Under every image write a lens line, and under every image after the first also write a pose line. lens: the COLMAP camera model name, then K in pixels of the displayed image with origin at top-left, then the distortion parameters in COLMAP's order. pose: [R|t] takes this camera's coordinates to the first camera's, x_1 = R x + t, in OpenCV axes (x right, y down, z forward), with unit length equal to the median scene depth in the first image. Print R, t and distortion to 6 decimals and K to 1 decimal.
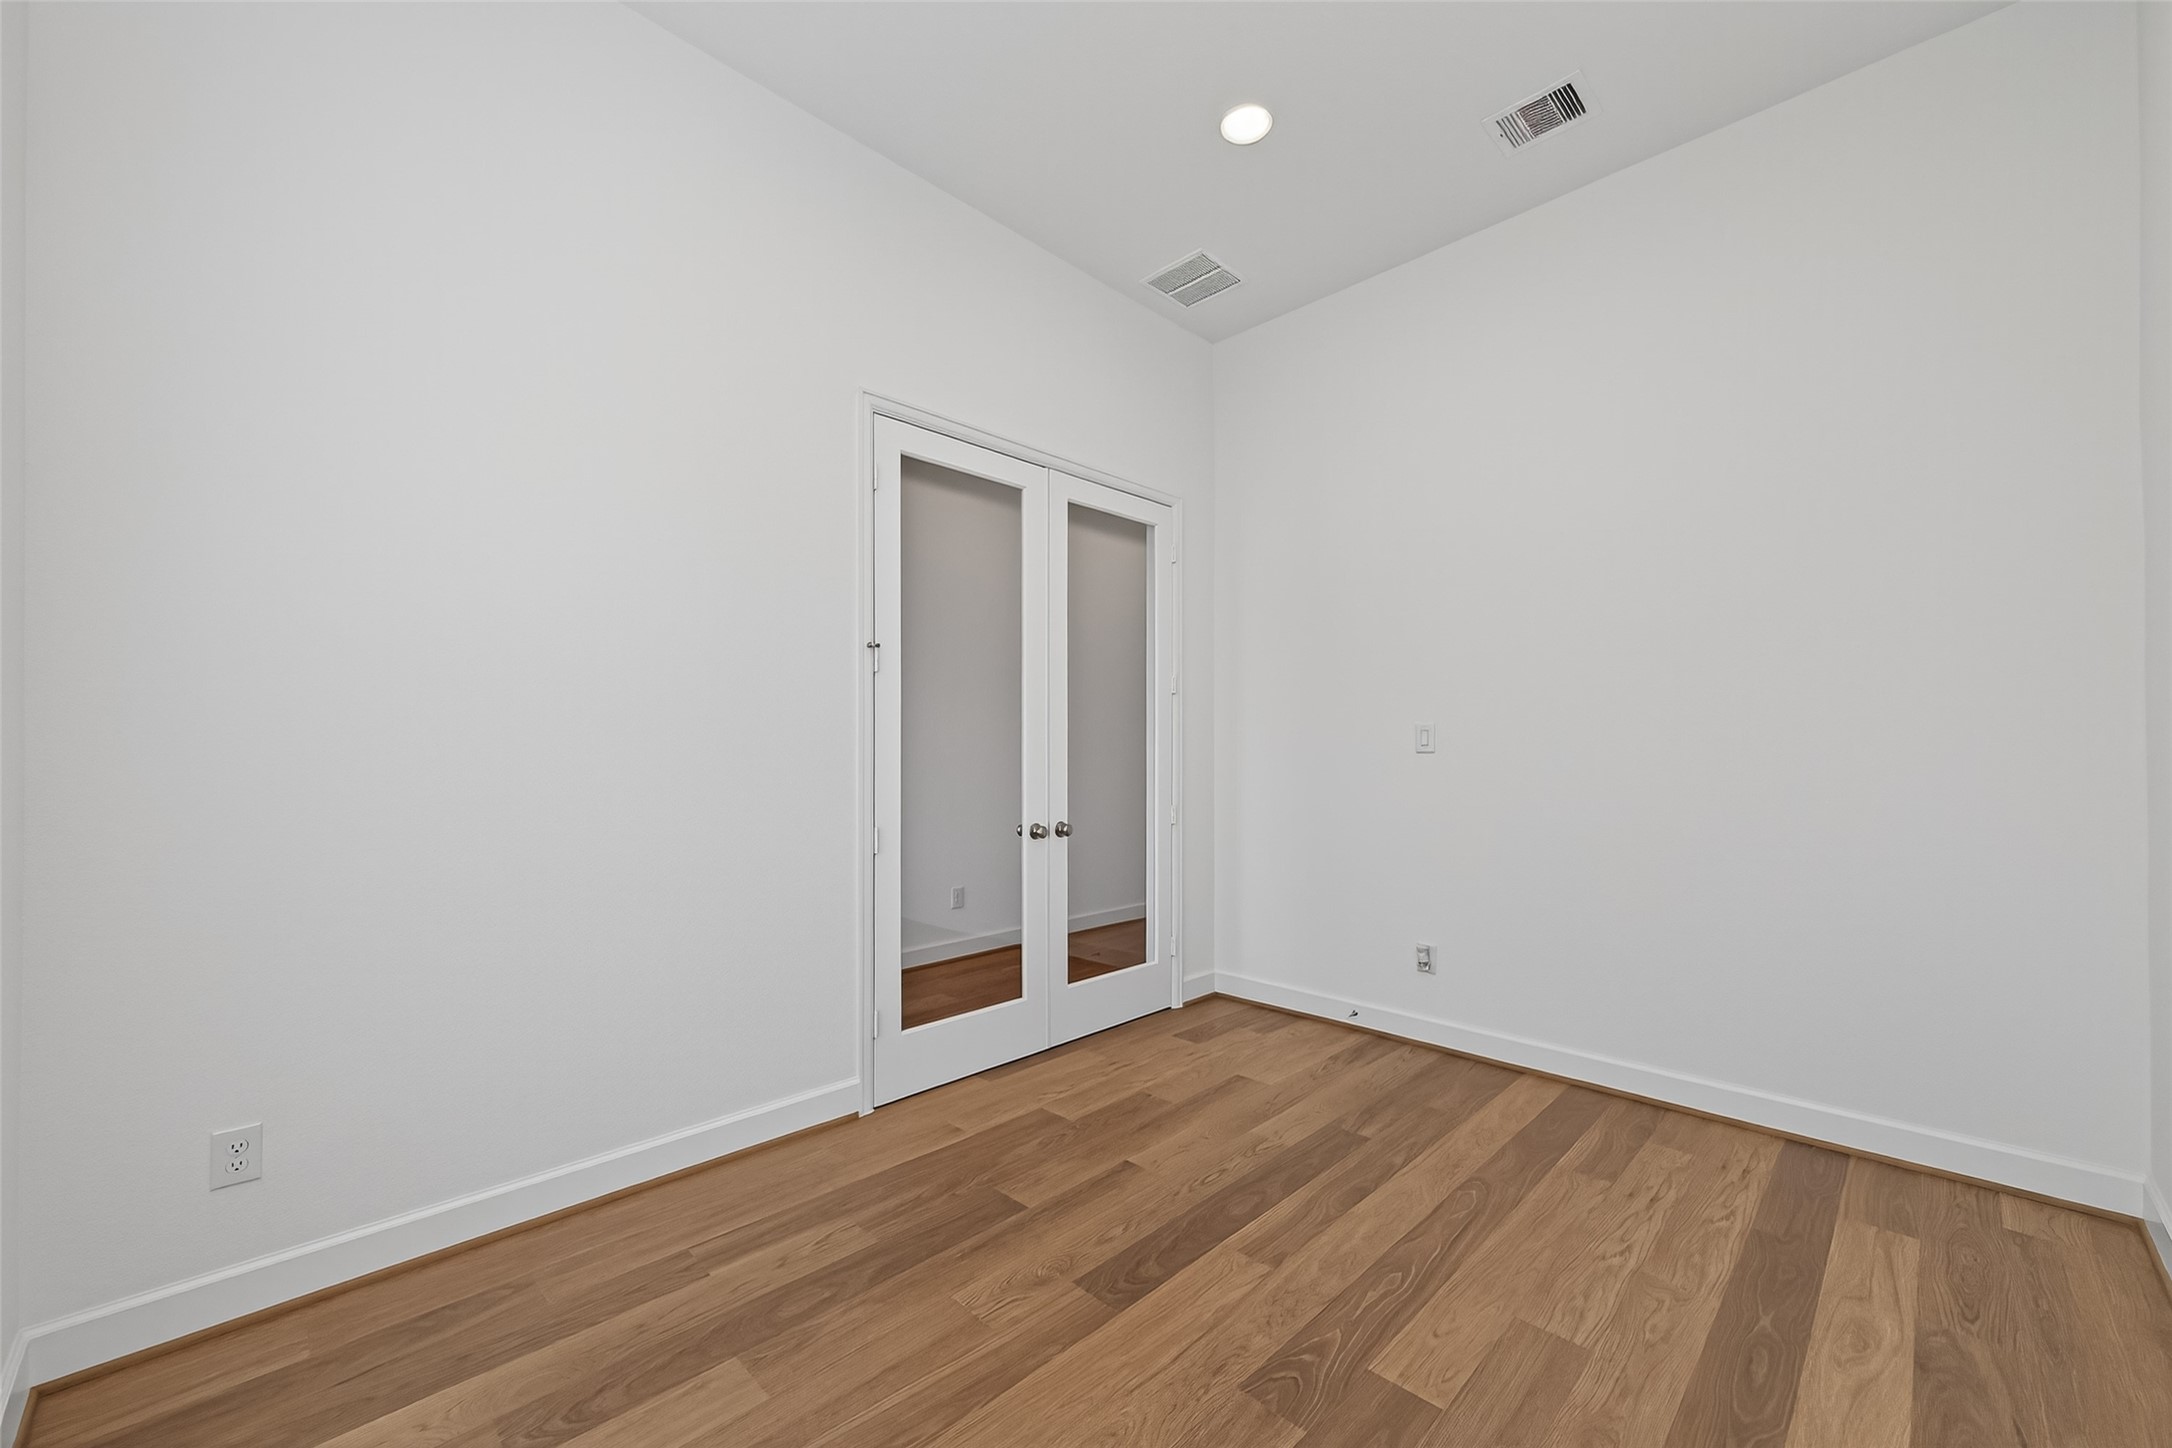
lens RADIAL K [[844.3, 0, 1088.8], [0, 844.3, 733.6], [0, 0, 1]] dist [0.007392, -0.001652]
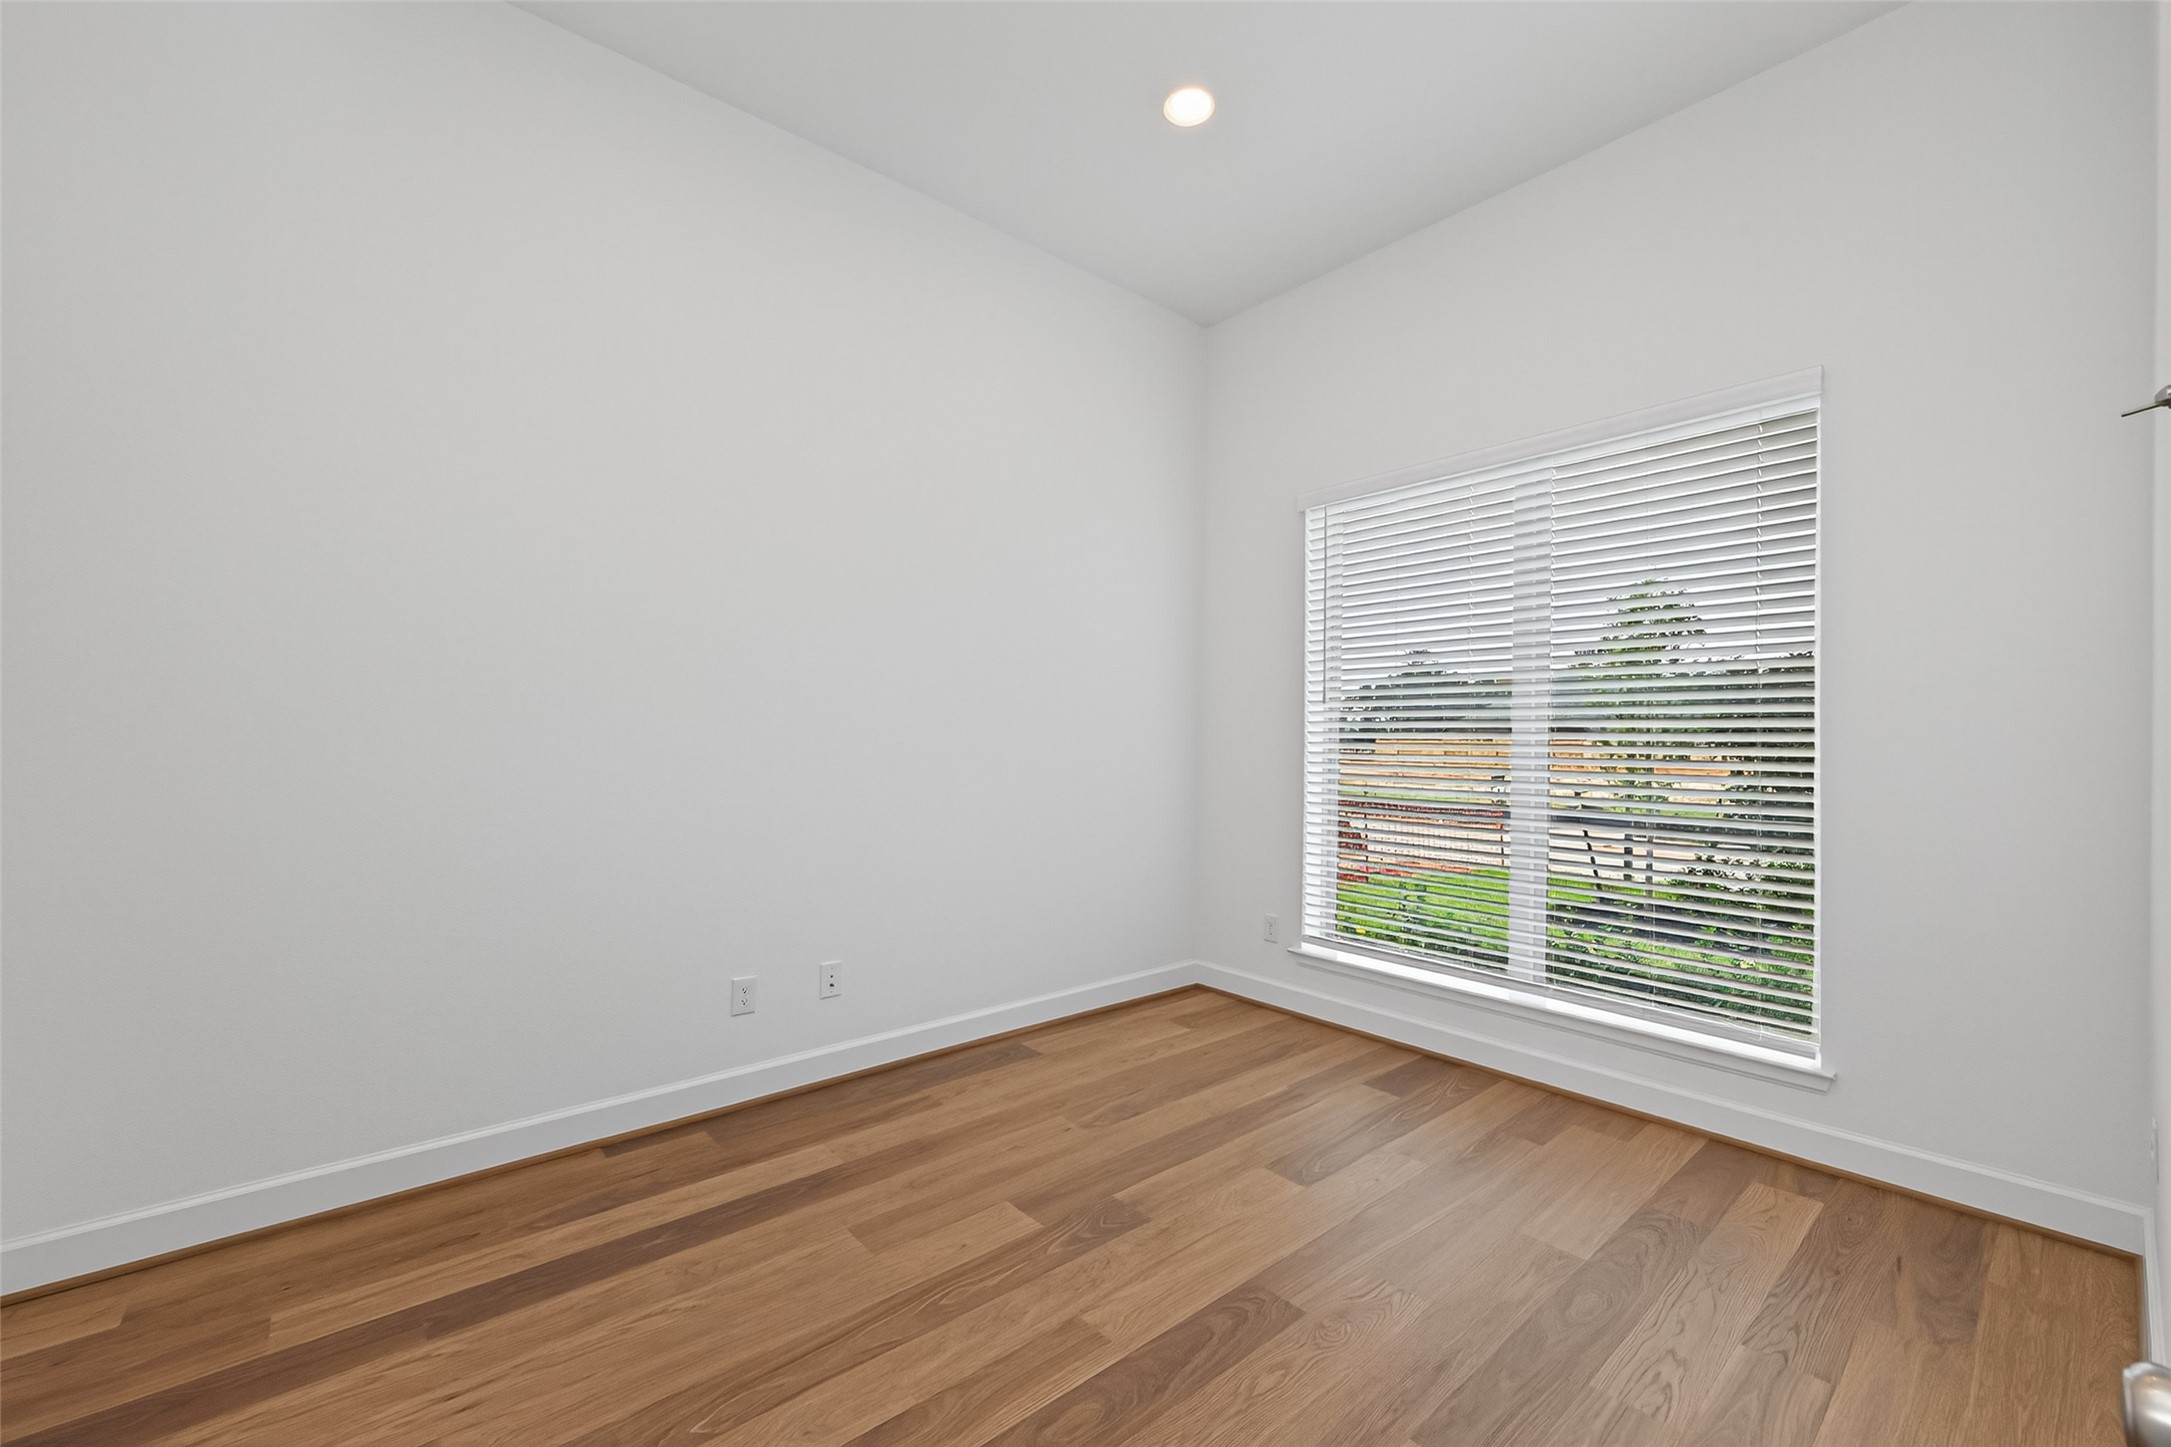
lens RADIAL K [[843.9, 0, 1085.5], [0, 843.9, 727.2], [0, 0, 1]] dist [0.007392, -0.001652]
pose [[-0.996201, -0.007663, 0.086751, 0.144150], [-0.010309, 0.999494, -0.030092, 0.050777], [-0.086476, -0.030872, -0.995775, 1.962910]]
